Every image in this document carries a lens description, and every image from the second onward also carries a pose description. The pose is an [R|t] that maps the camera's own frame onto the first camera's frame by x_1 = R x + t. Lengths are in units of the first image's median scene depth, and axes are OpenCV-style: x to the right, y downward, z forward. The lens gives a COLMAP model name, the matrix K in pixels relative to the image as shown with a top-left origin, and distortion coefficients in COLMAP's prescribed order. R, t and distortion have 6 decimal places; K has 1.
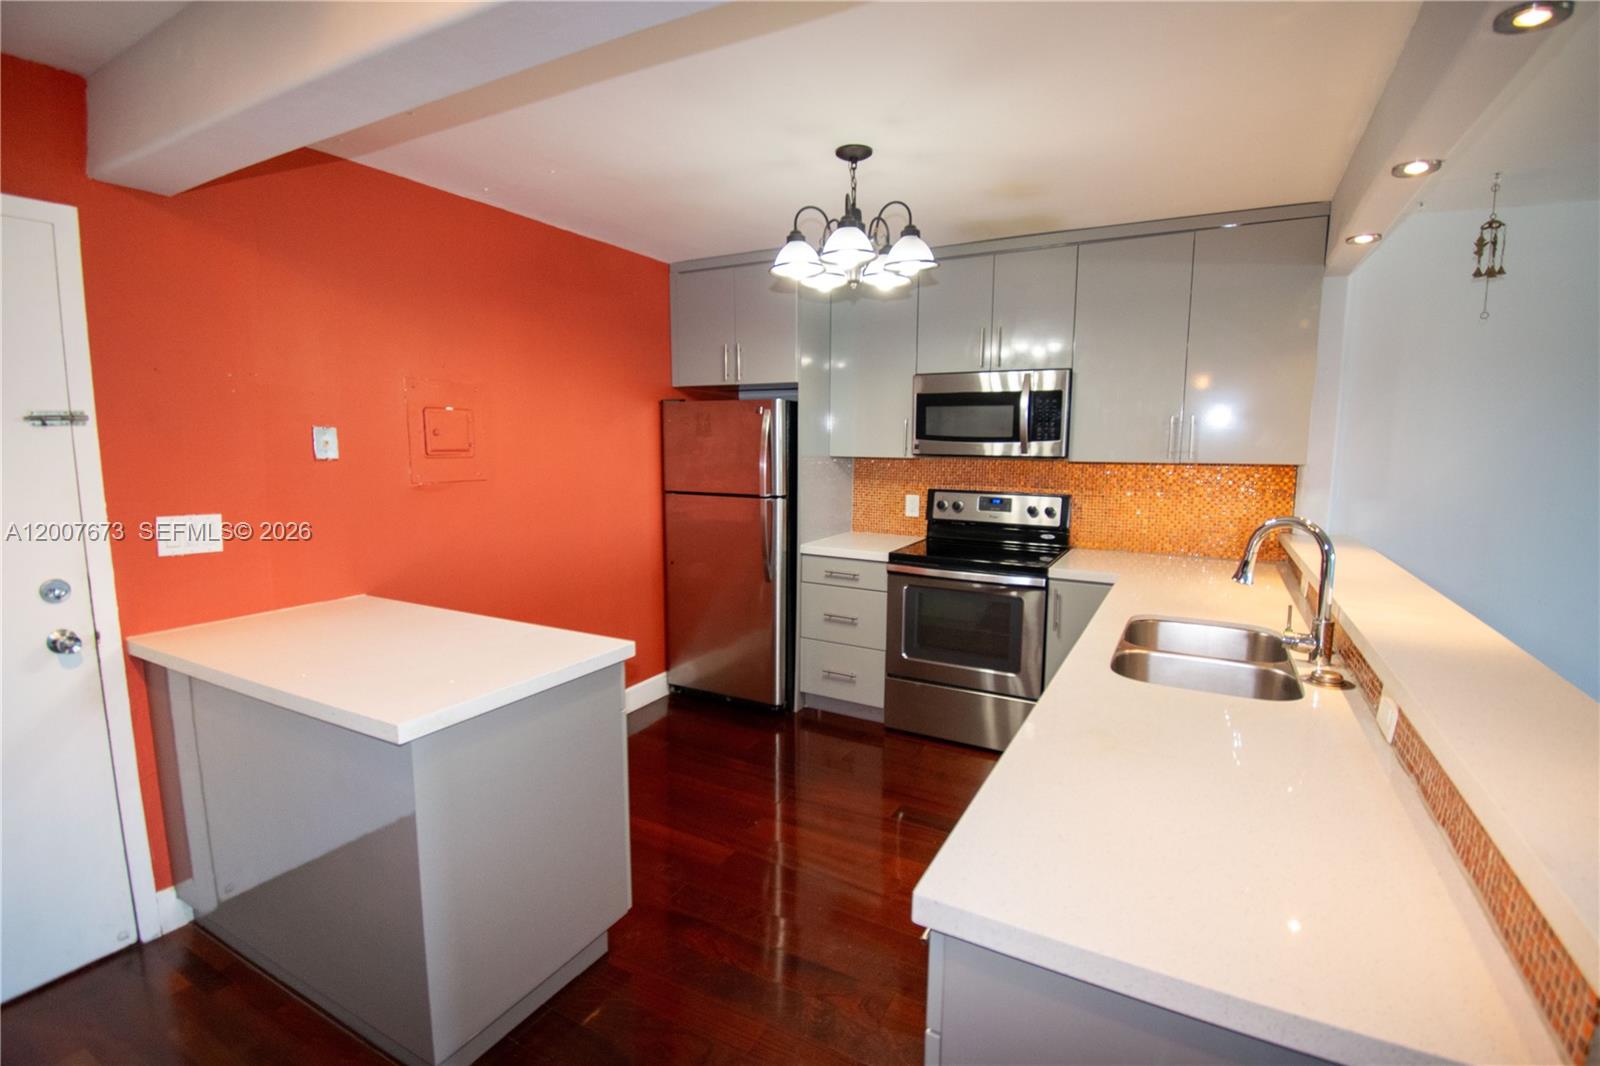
lens RADIAL K [[744.3, 0, 800.0], [0, 744.3, 533.0], [0, 0, 1]] dist [0.001636, -0.000083]
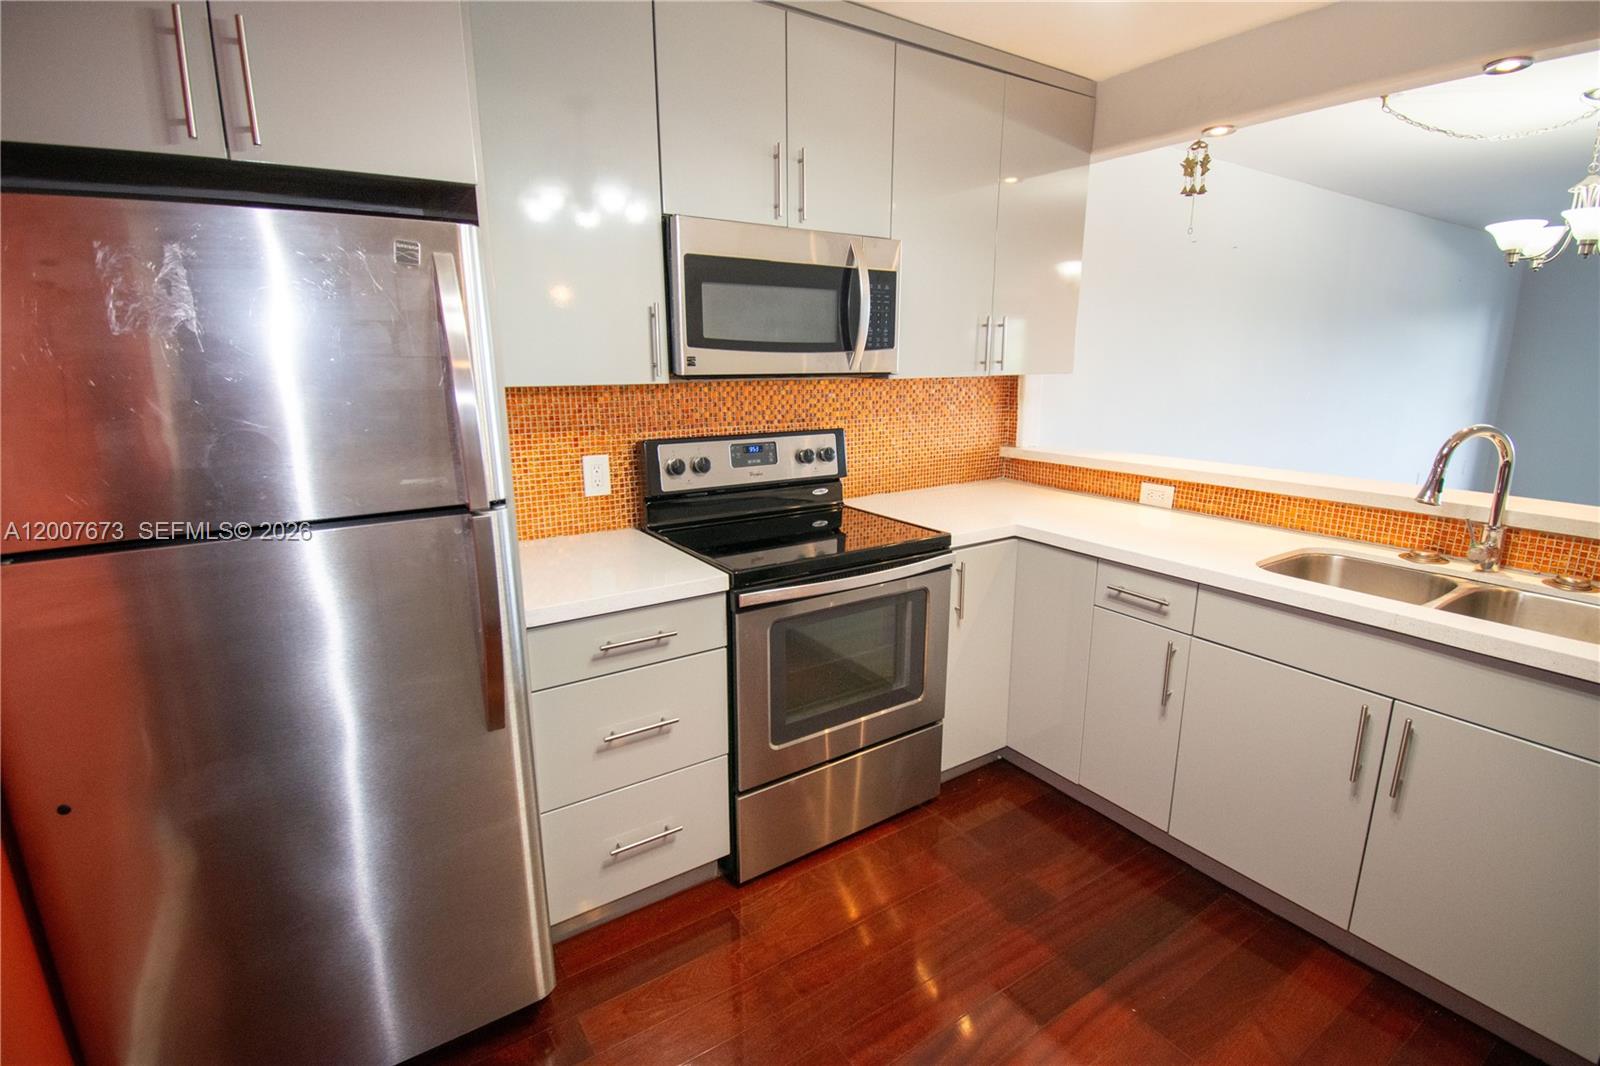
lens RADIAL K [[744.3, 0, 800.0], [0, 744.3, 533.0], [0, 0, 1]] dist [0.001636, -0.000083]
pose [[0.455982, -0.210010, 0.864856, -0.277769], [0.119726, 0.977402, 0.174215, -0.079331], [-0.881899, 0.024107, 0.470822, 0.686196]]
